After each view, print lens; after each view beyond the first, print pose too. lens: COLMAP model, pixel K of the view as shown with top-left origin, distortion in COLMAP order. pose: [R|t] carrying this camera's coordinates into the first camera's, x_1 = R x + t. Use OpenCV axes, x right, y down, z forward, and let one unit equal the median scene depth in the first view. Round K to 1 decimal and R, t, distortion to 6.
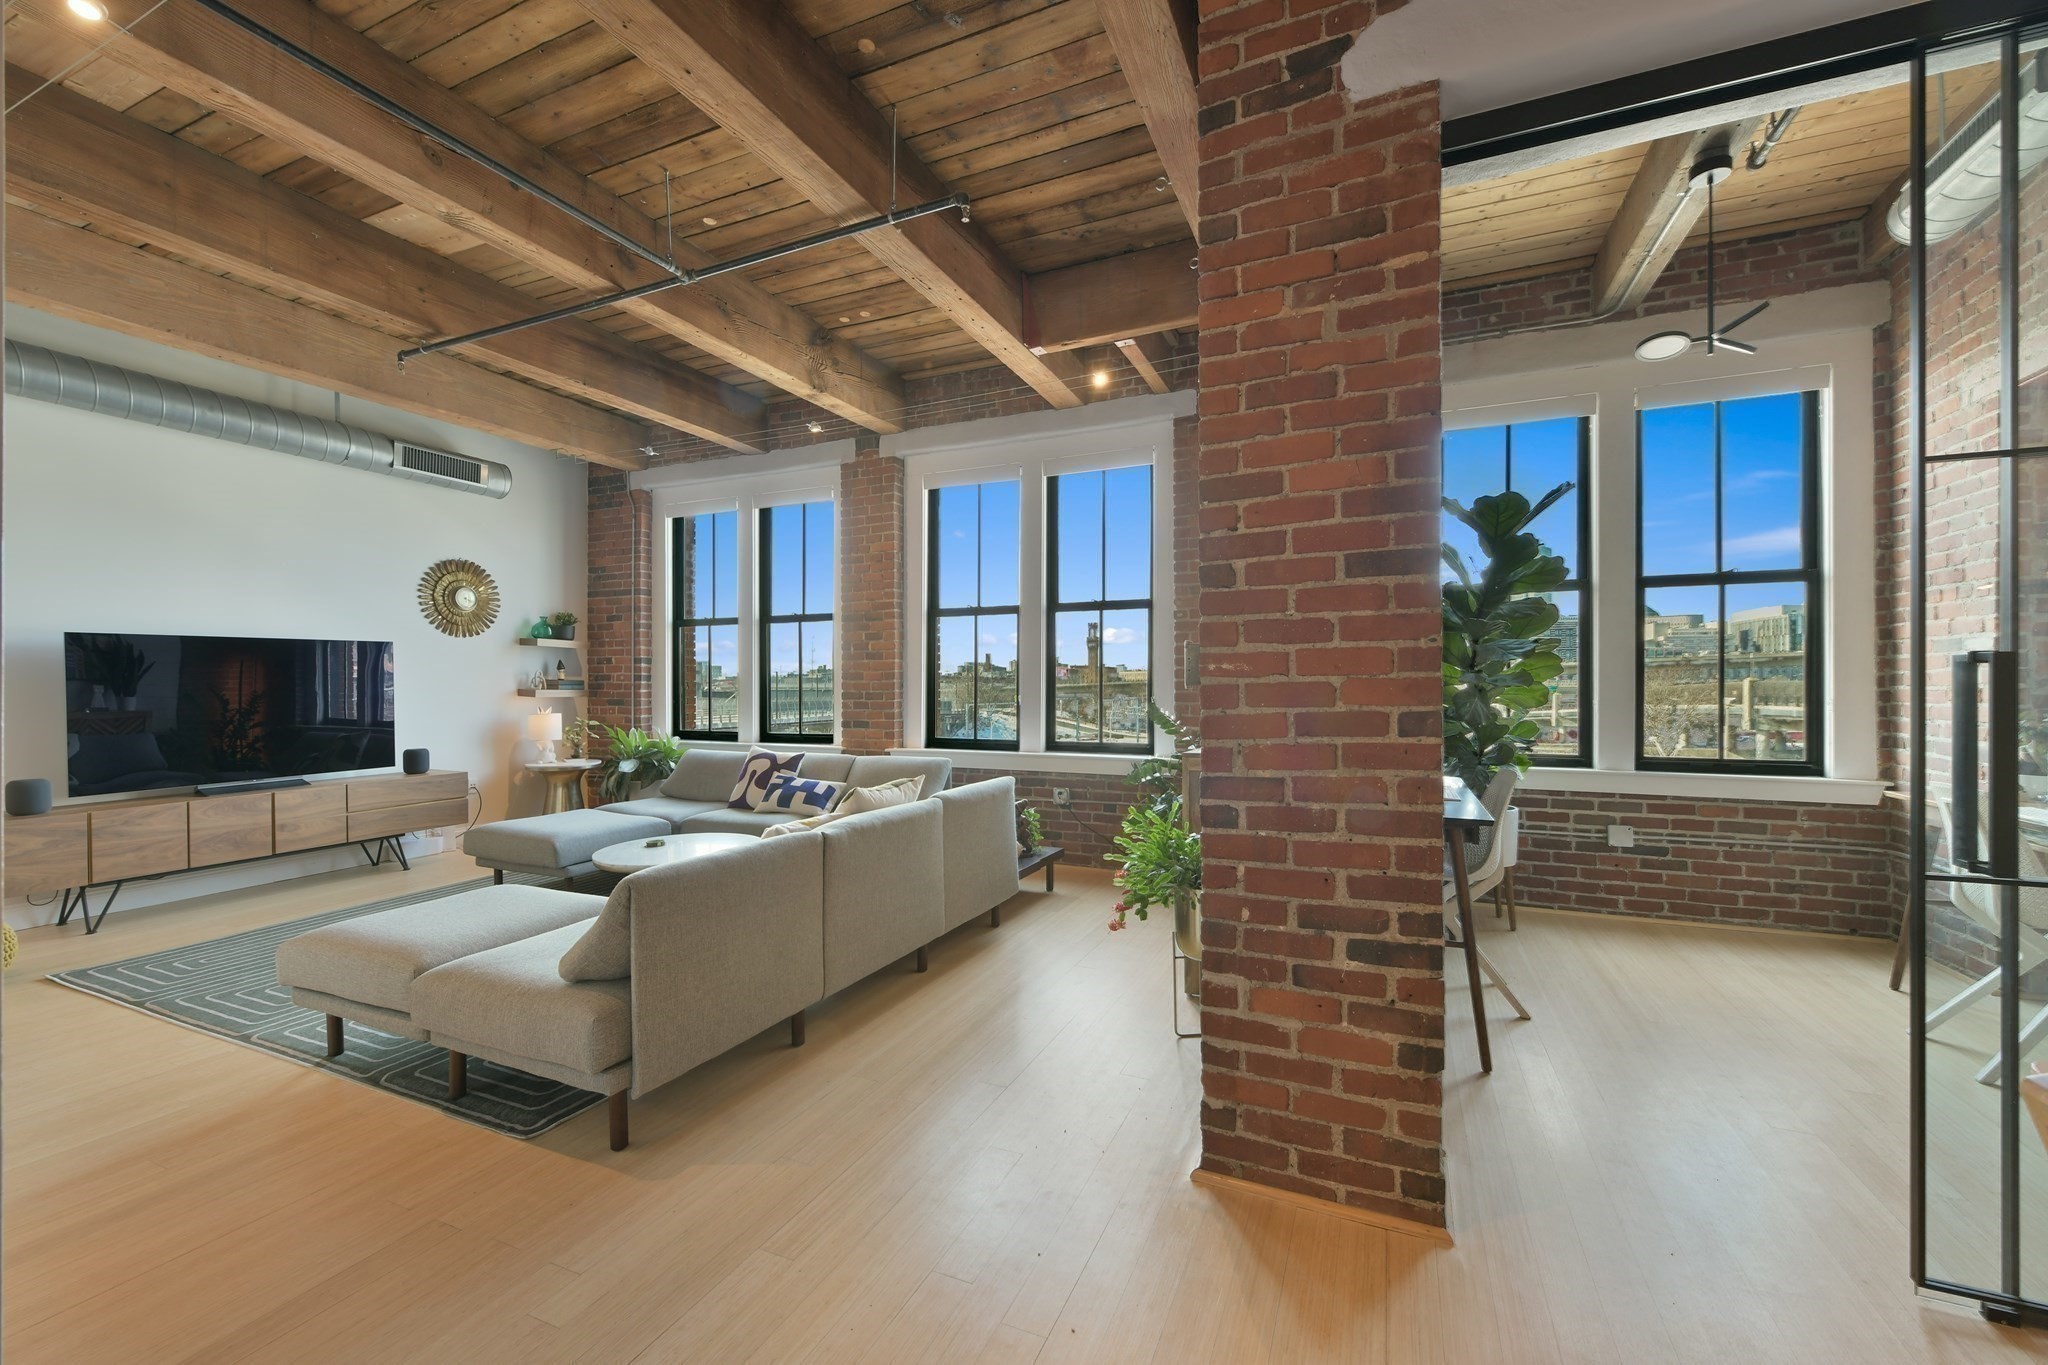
lens RADIAL K [[826.7, 0, 1024.7], [0, 826.7, 686.4], [0, 0, 1]] dist [0.002858, 0.000216]
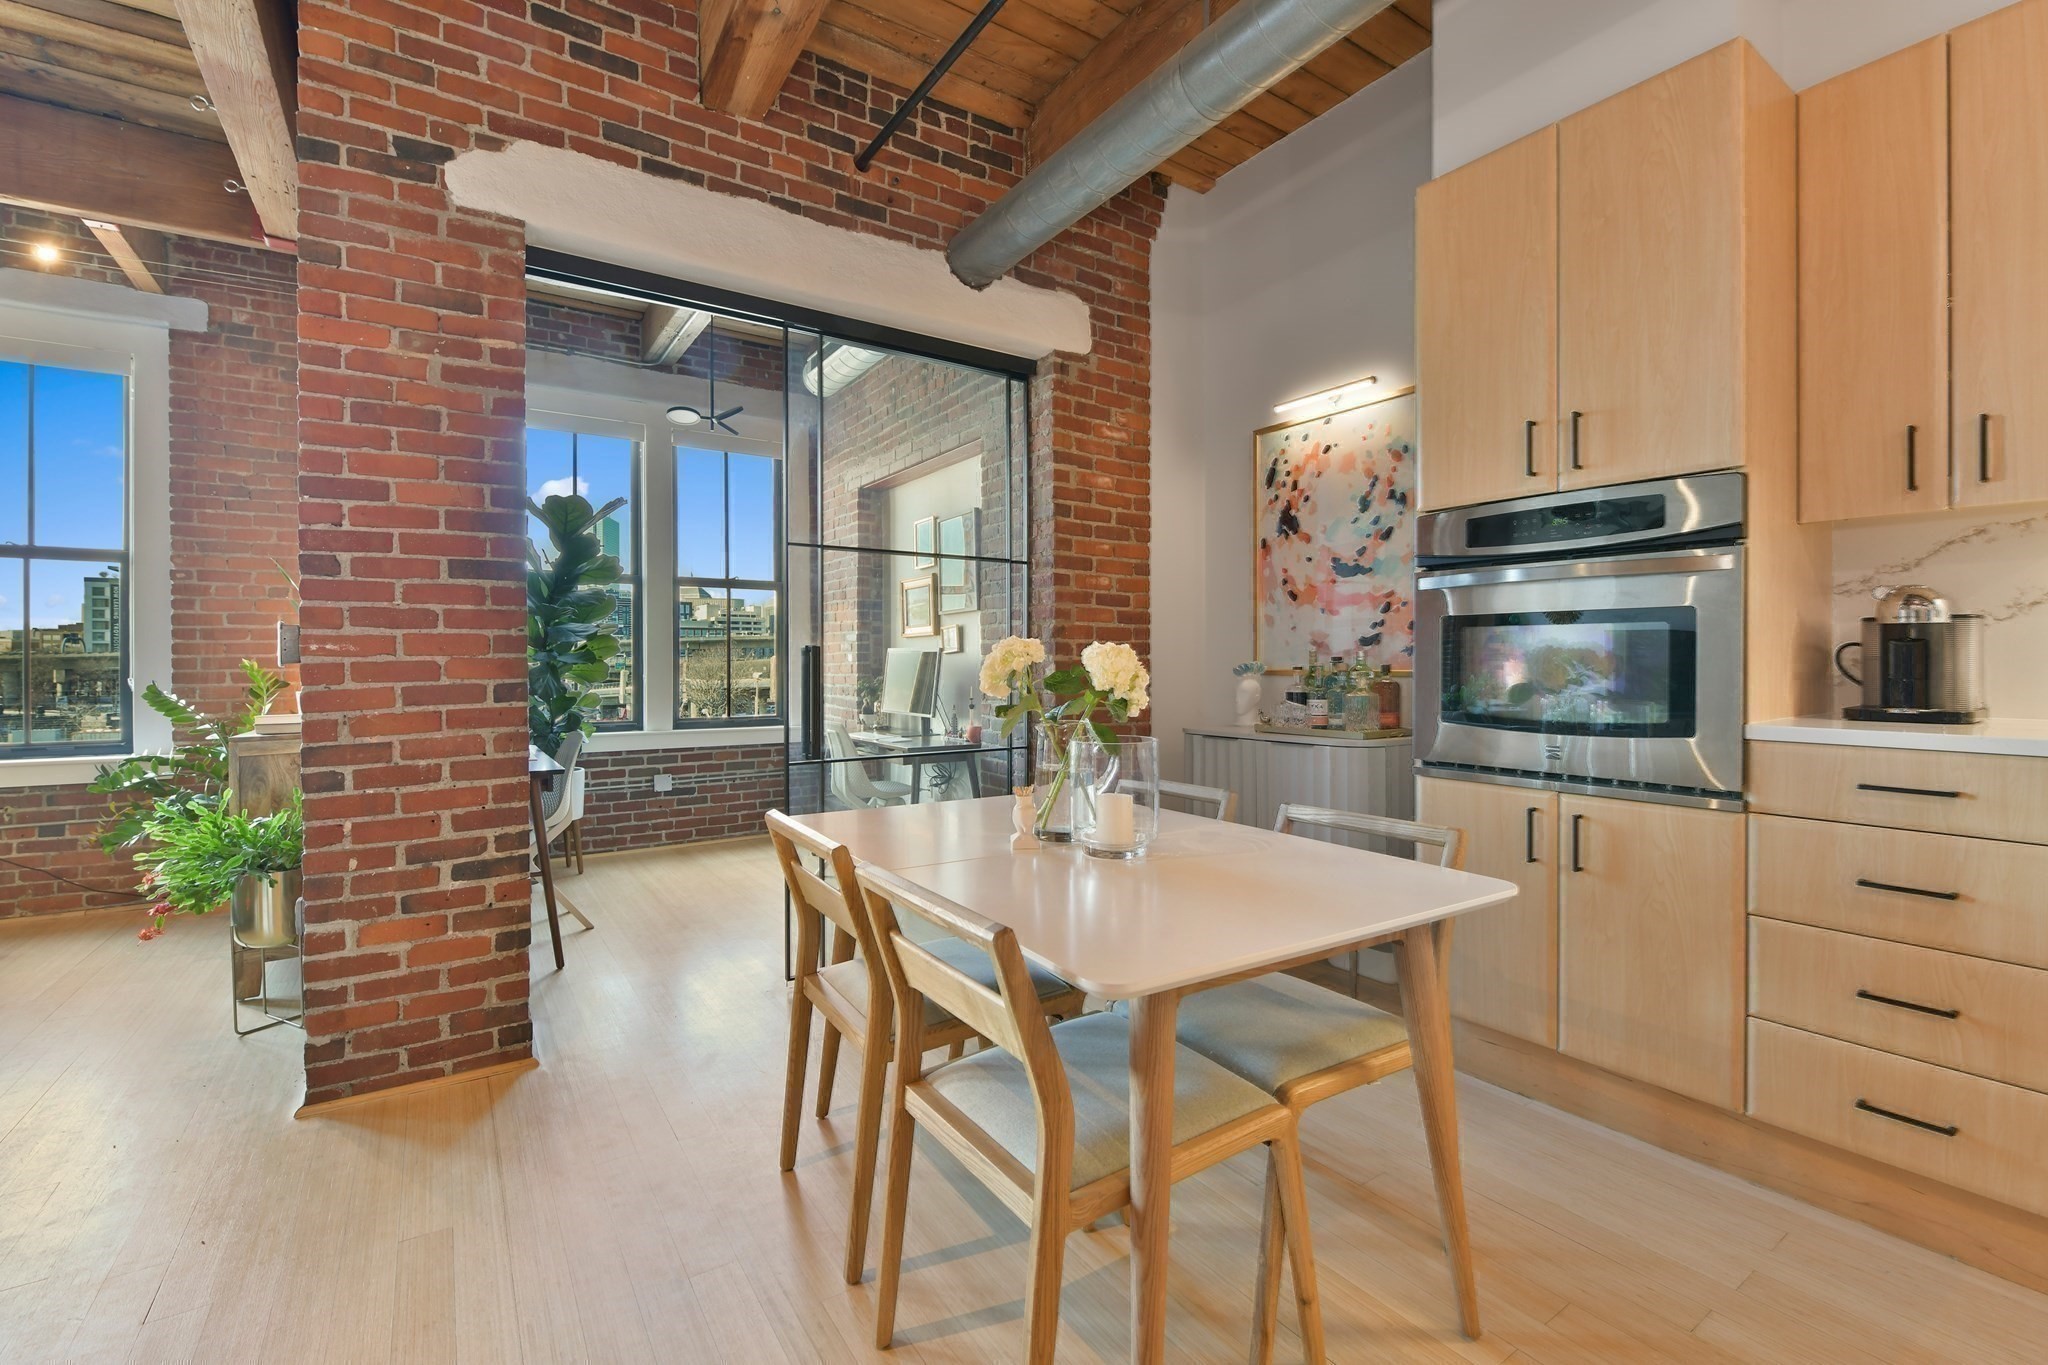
lens RADIAL K [[894.4, 0, 1053.2], [0, 894.4, 667.5], [0, 0, 1]] dist [-0.013420, 0.000447]
pose [[0.523179, -0.005698, 0.852204, -0.124982], [0.001454, 0.999982, 0.005794, -0.000827], [-0.852222, -0.001792, 0.523178, -0.215824]]
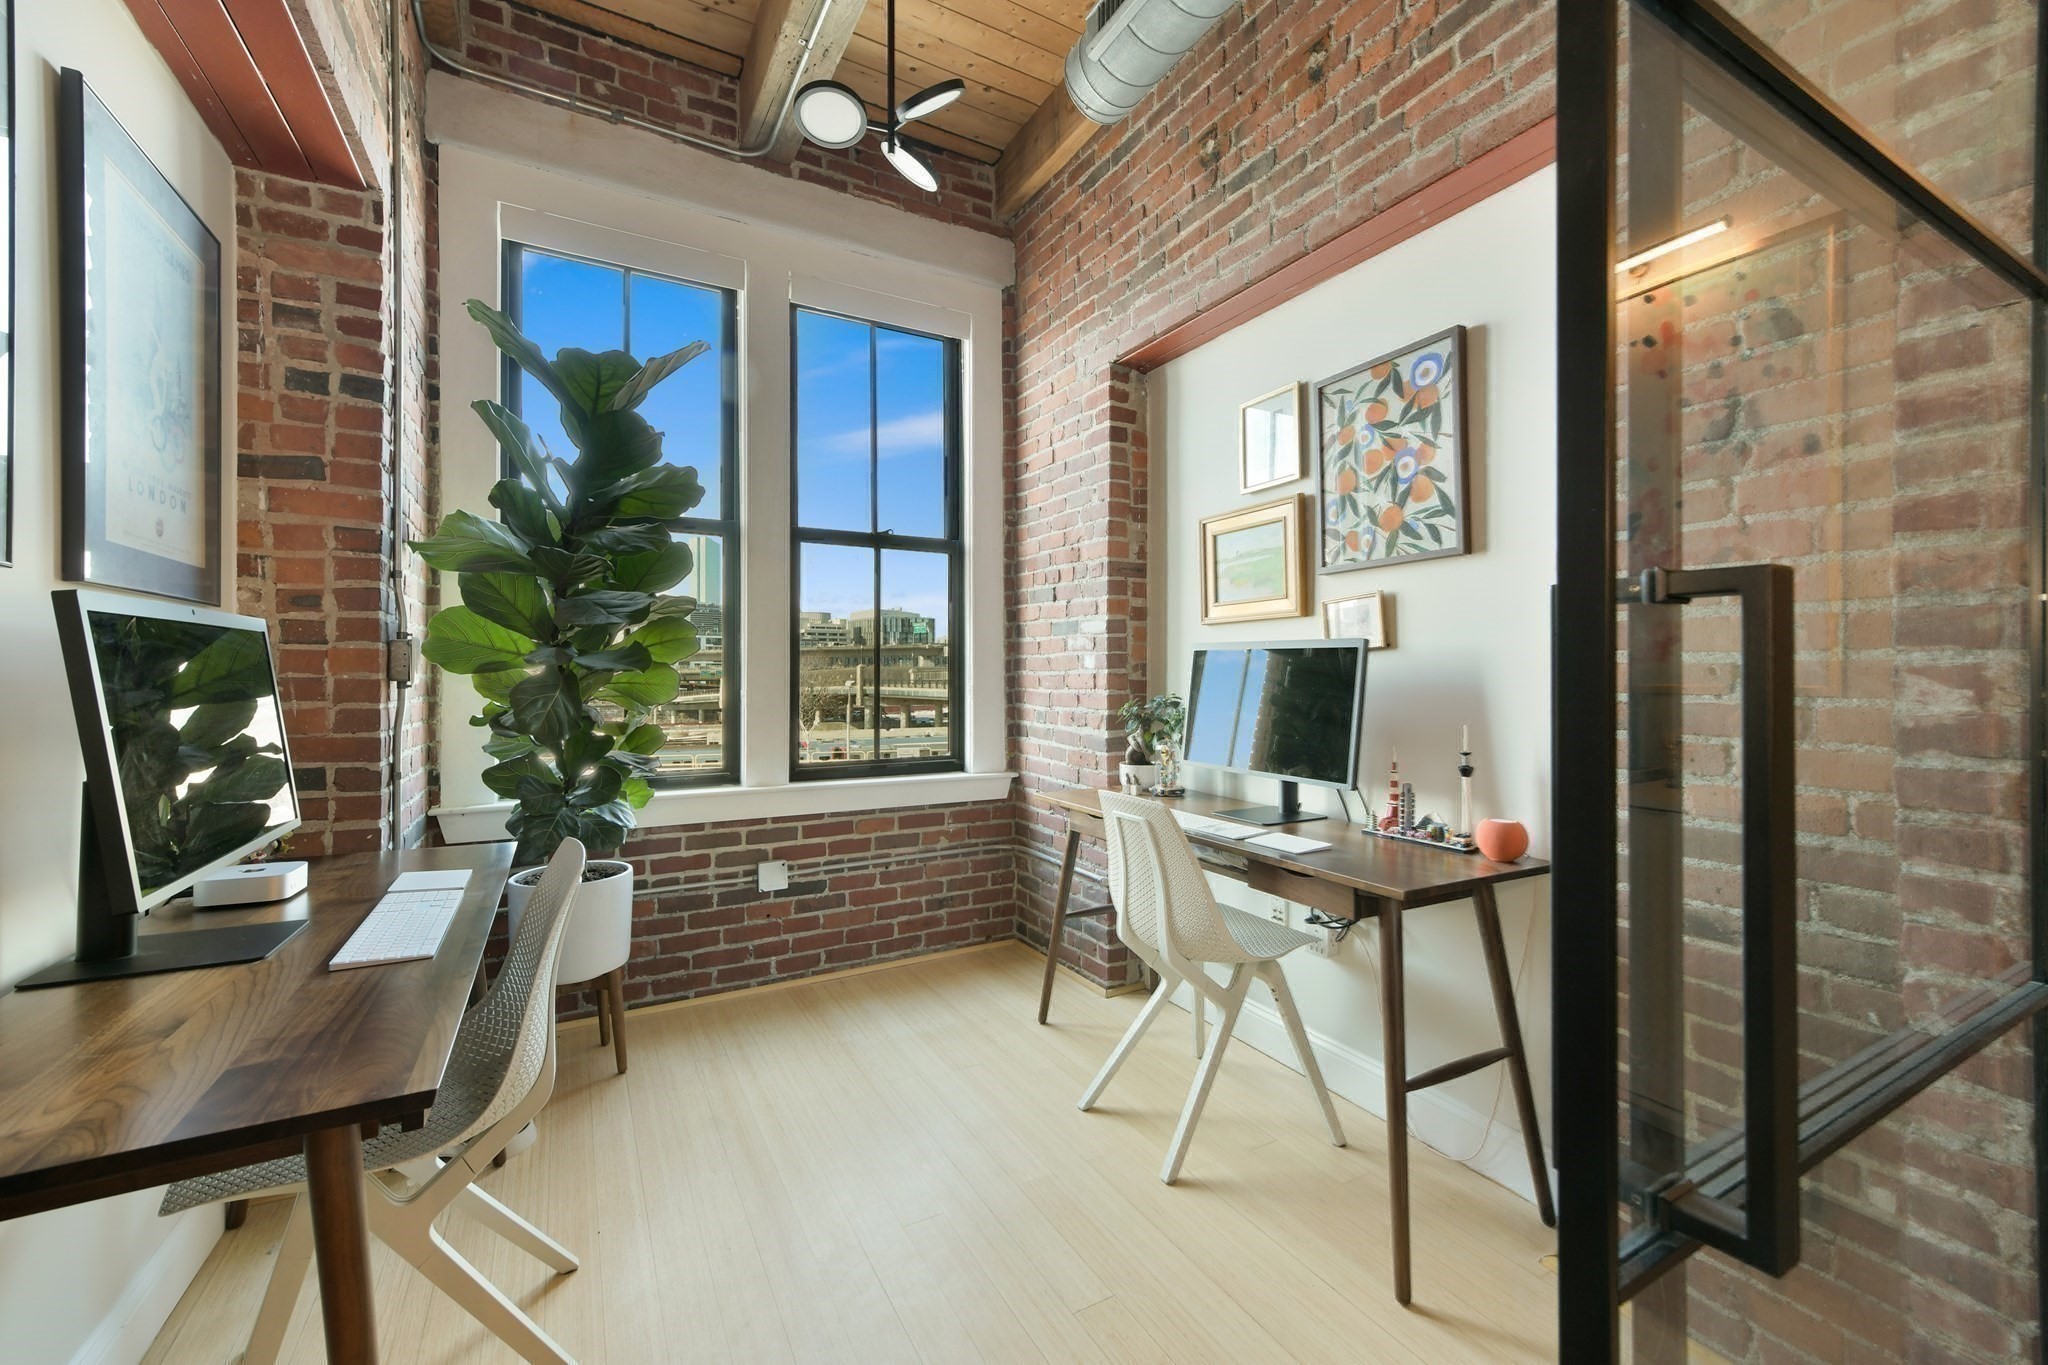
lens RADIAL K [[826.7, 0, 1038.4], [0, 826.7, 672.3], [0, 0, 1]] dist [0.002858, 0.000216]
pose [[0.594070, -0.000324, 0.804414, 0.276661], [-0.001297, 0.999998, 0.001360, -0.000154], [-0.804413, -0.001851, 0.594068, 0.385205]]
